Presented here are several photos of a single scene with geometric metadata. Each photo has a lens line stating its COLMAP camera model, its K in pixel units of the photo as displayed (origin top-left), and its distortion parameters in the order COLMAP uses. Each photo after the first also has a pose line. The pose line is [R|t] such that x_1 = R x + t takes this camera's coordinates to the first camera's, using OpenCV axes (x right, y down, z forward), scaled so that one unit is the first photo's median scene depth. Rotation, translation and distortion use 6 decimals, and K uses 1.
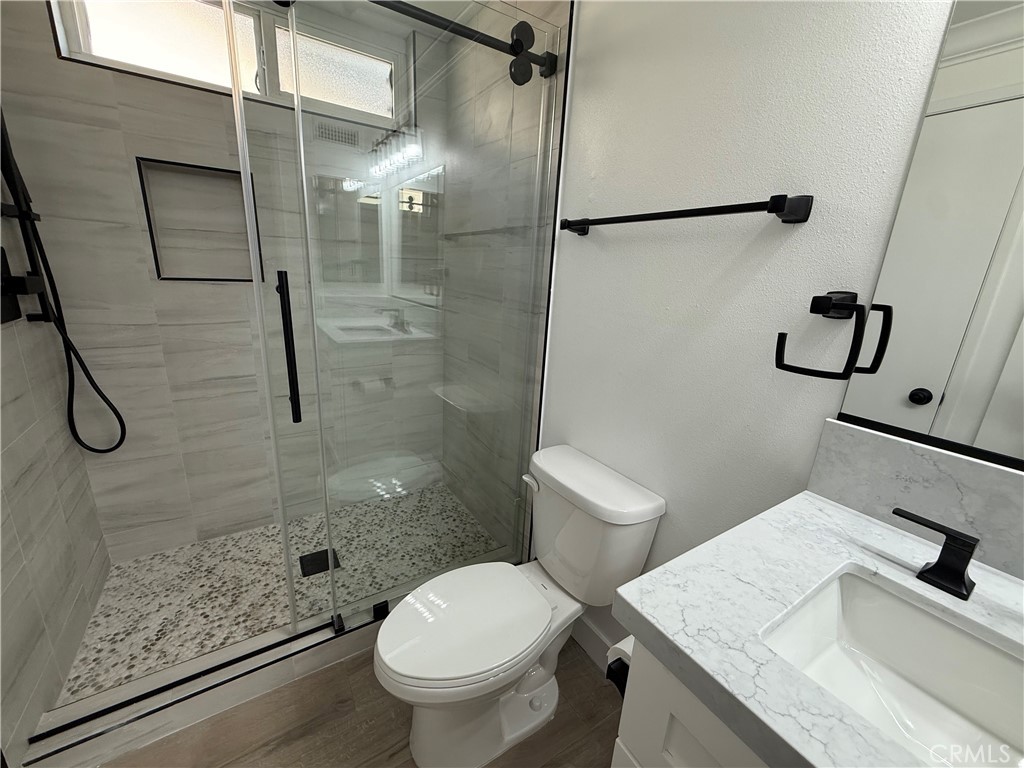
lens RADIAL K [[409.2, 0, 512.3], [0, 409.2, 383.8], [0, 0, 1]] dist [0.000070, -0.000172]
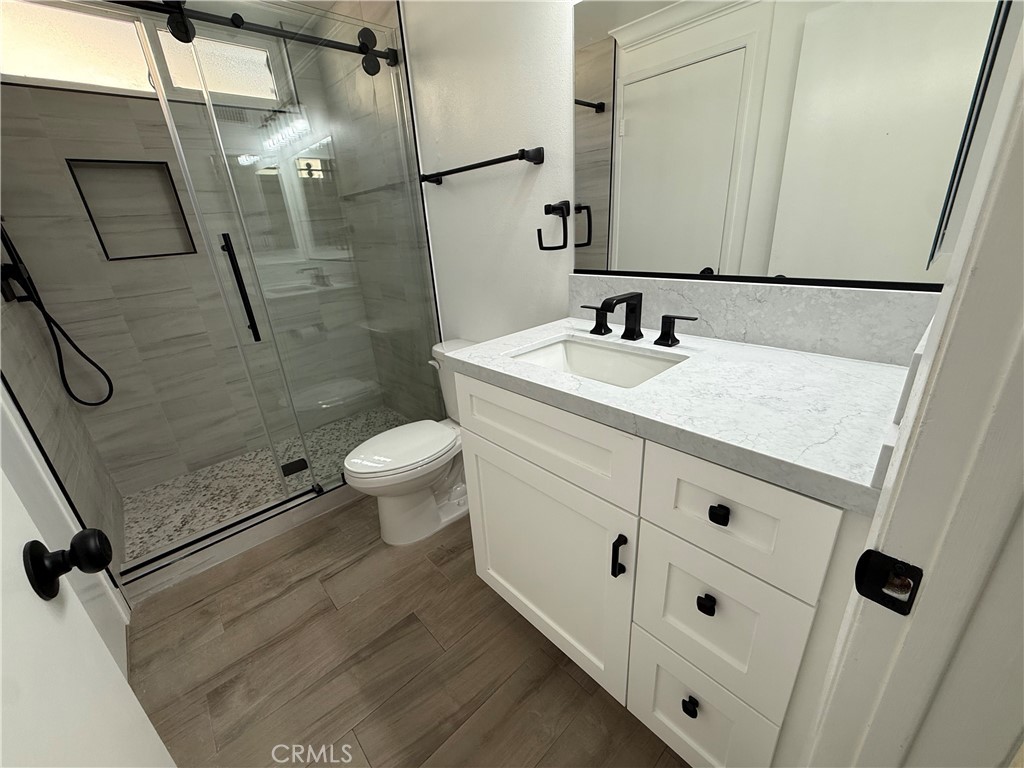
lens RADIAL K [[409.2, 0, 512.3], [0, 409.2, 383.3], [0, 0, 1]] dist [0.000070, -0.000172]
pose [[0.977844, -0.171006, 0.120741, 0.116517], [0.158130, 0.981356, 0.109246, 0.174533], [-0.137171, -0.087733, 0.986654, -0.434319]]
